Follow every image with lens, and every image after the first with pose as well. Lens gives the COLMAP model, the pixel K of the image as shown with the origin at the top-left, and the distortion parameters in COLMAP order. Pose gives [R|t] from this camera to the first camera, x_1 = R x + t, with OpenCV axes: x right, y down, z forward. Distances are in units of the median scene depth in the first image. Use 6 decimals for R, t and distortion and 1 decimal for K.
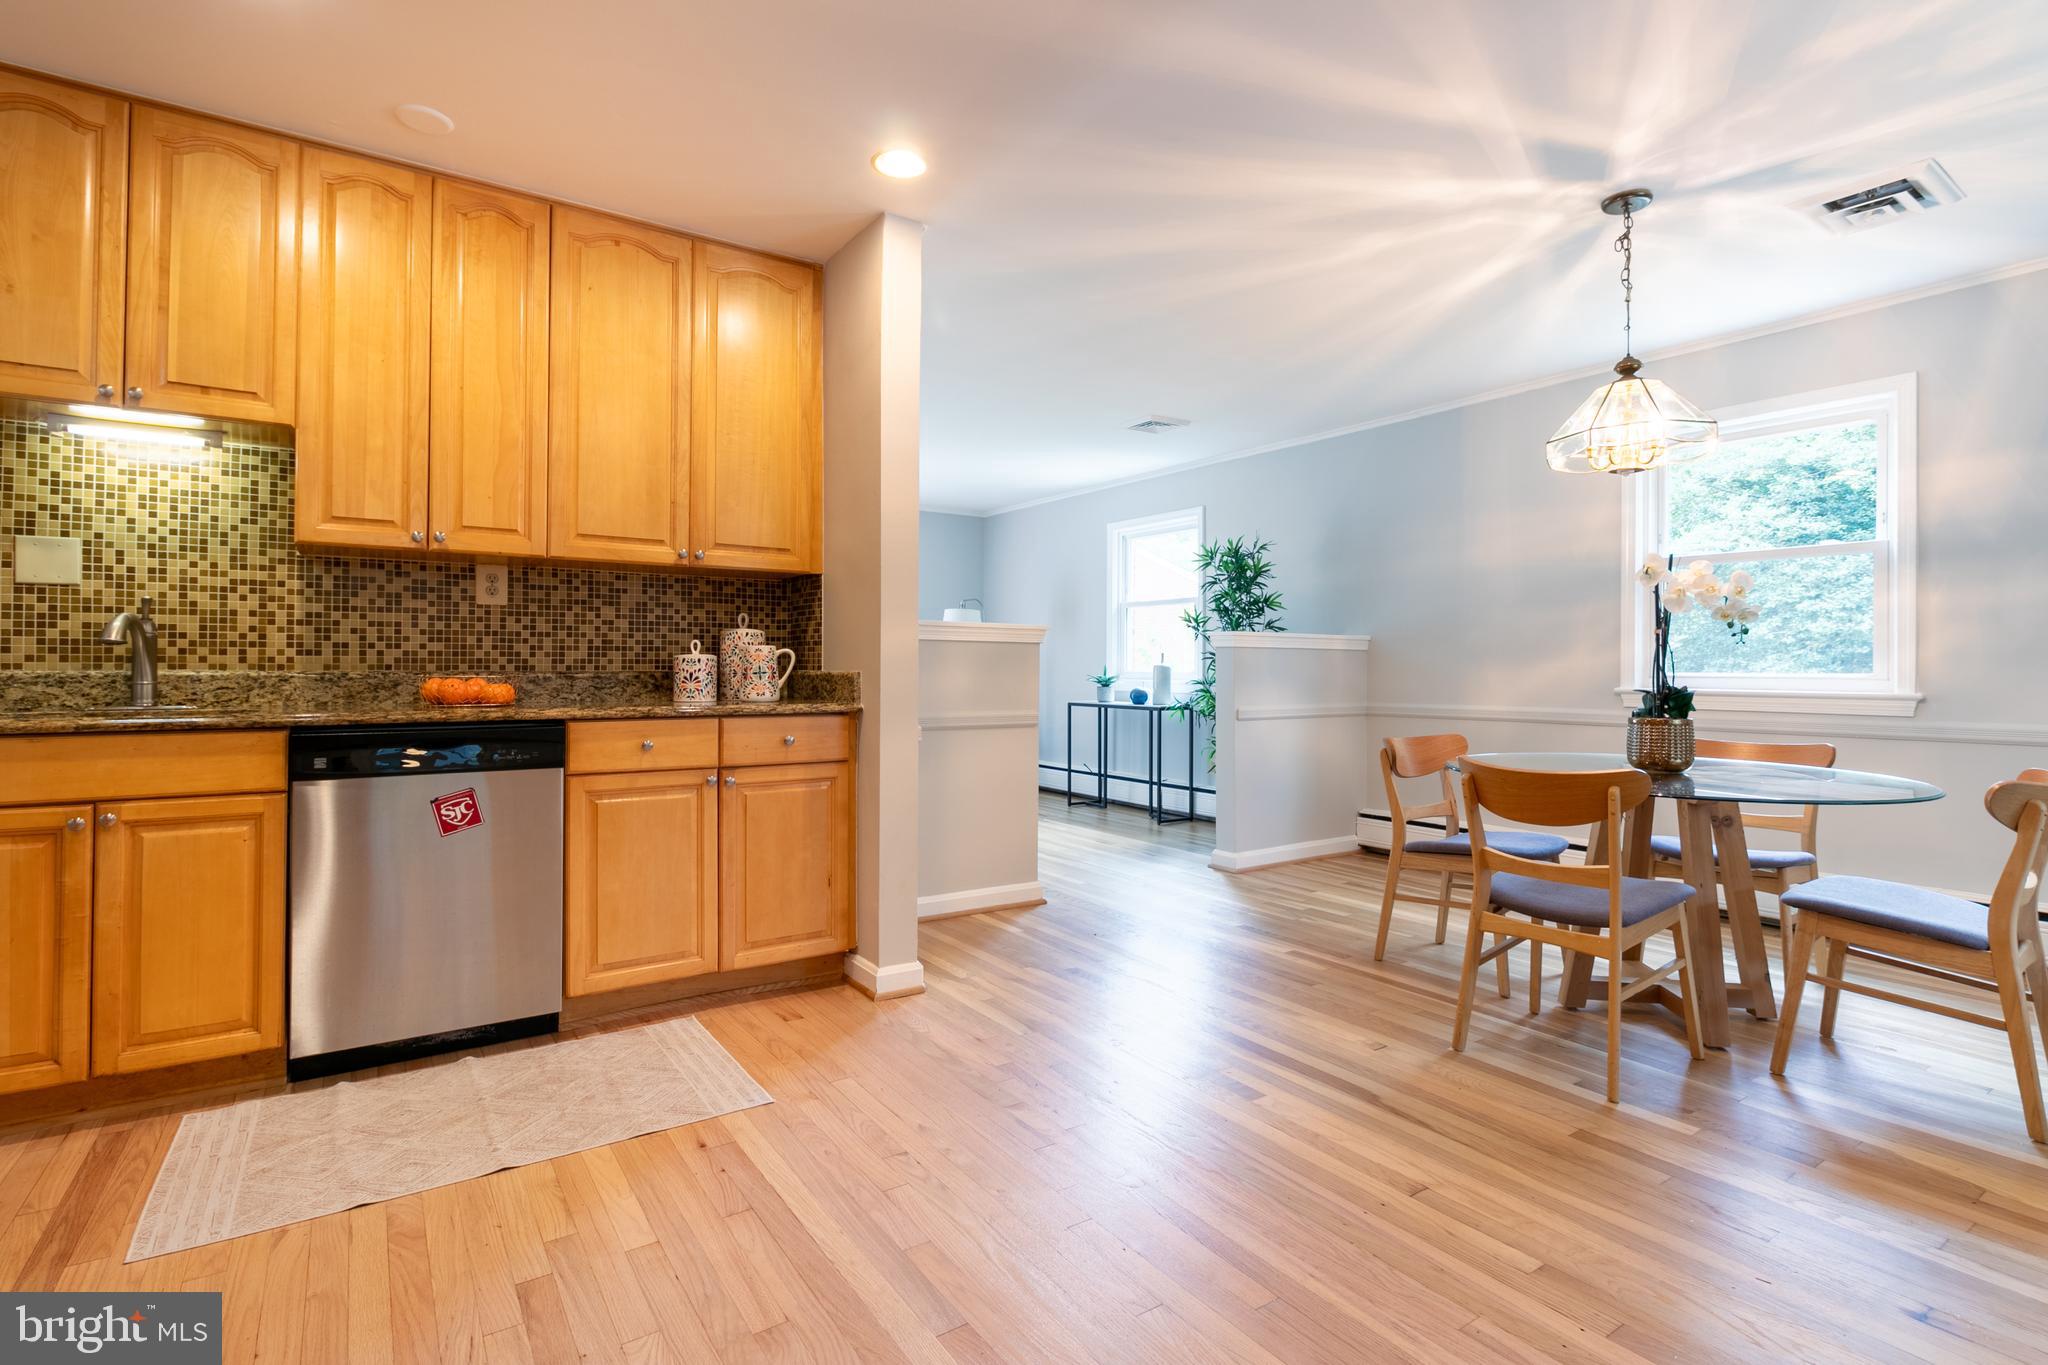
lens RADIAL K [[985.6, 0, 1021.4], [0, 985.6, 656.0], [0, 0, 1]] dist [-0.000712, -0.002750]
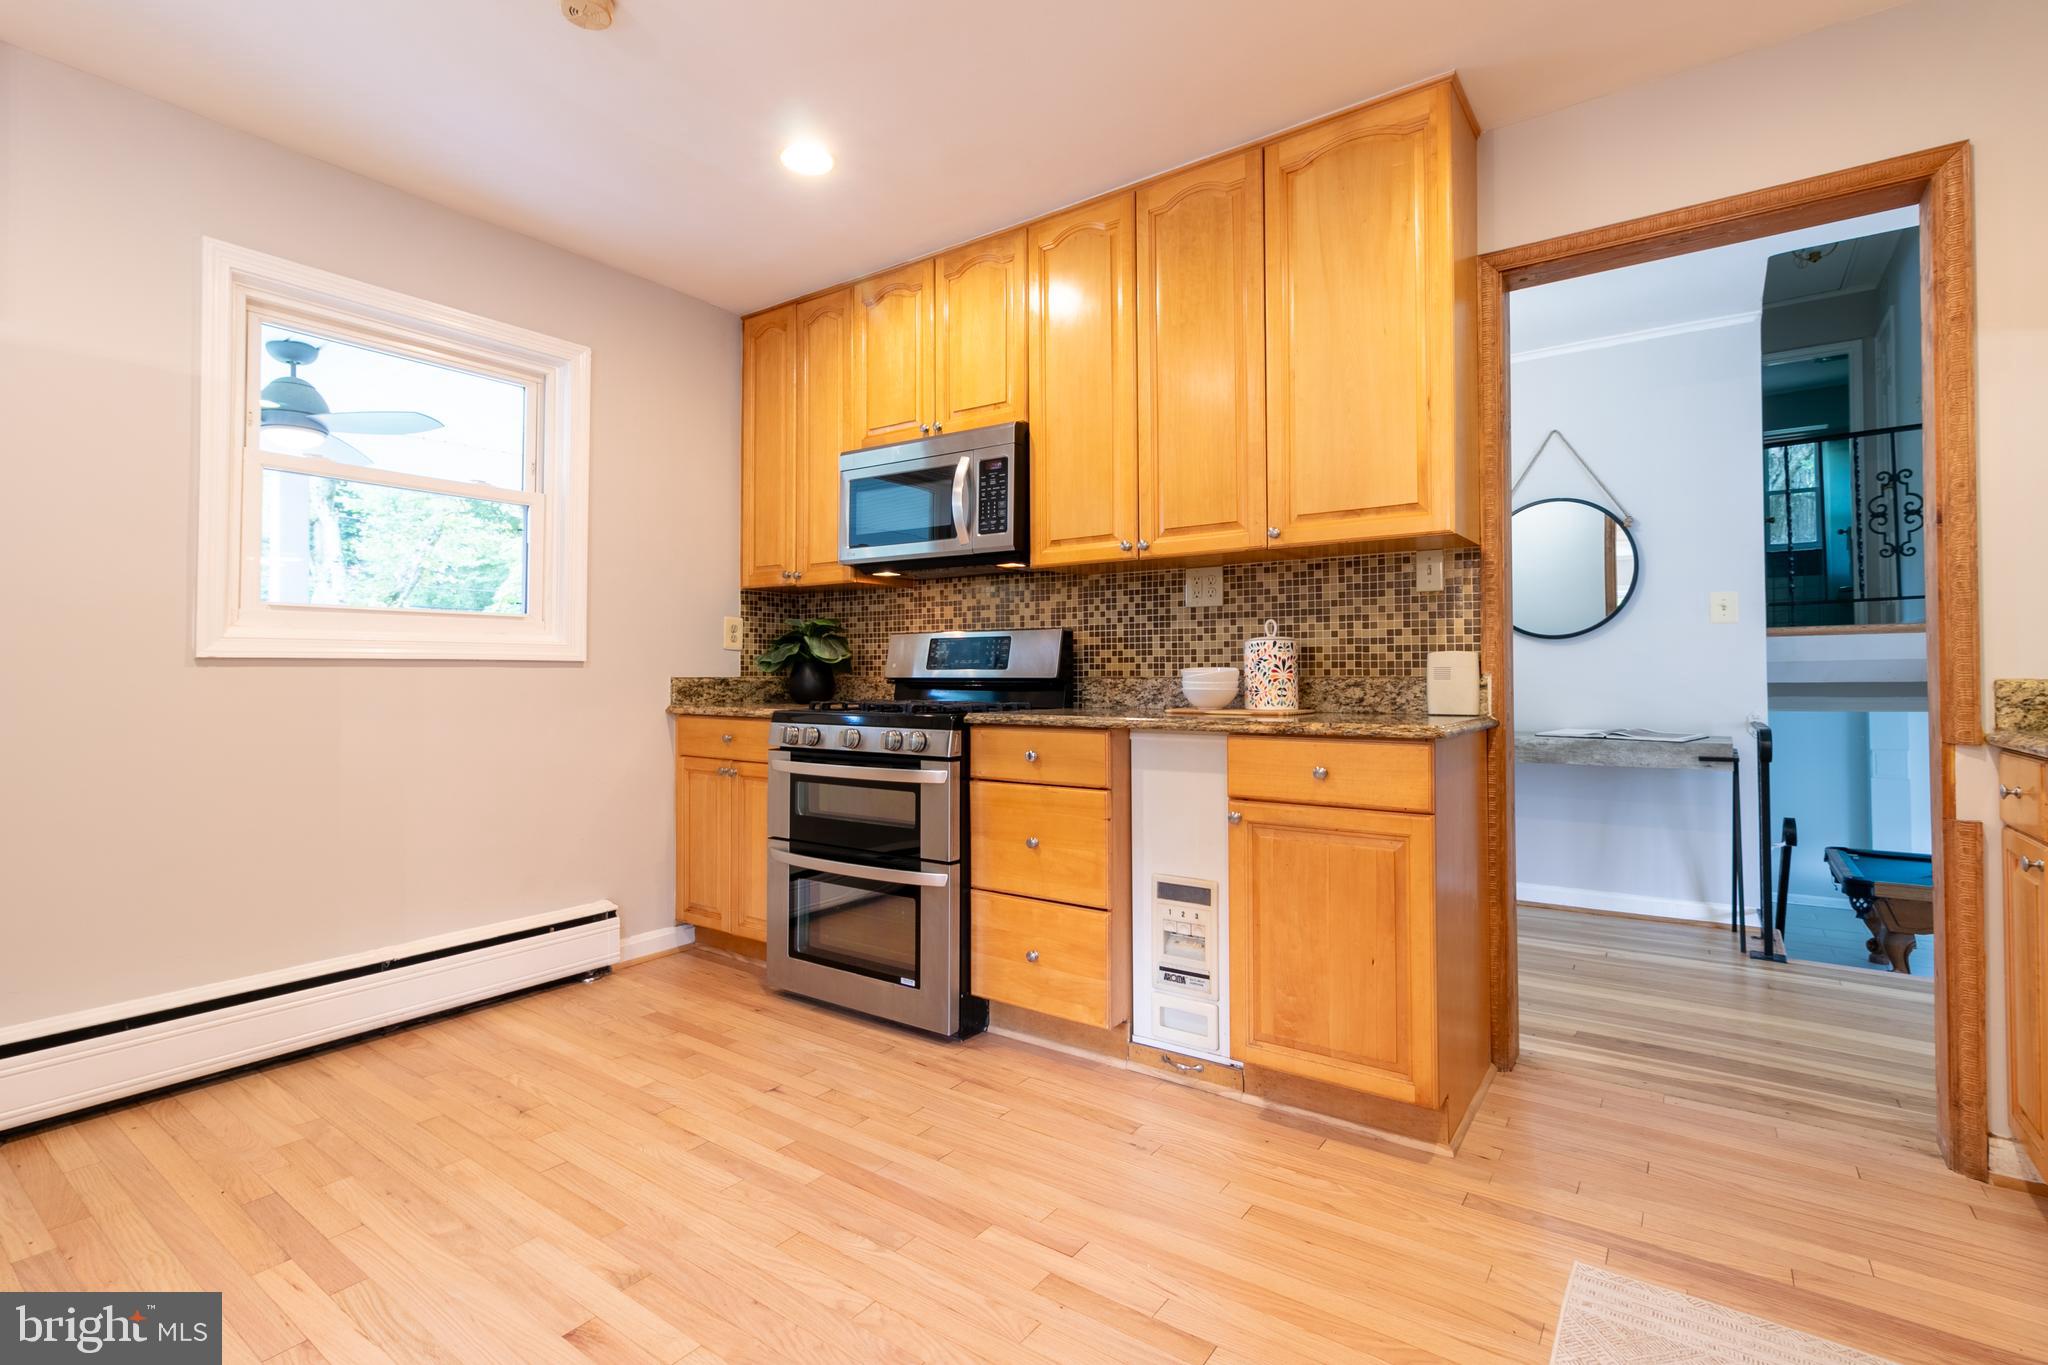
lens RADIAL K [[945.8, 0, 1016.8], [0, 945.8, 655.3], [0, 0, 1]] dist [0.005750, 0.000318]
pose [[-0.939868, -0.007833, -0.341448, -0.015777], [0.004532, 0.999363, -0.035399, 0.012850], [0.341508, -0.034818, -0.939234, 0.991636]]
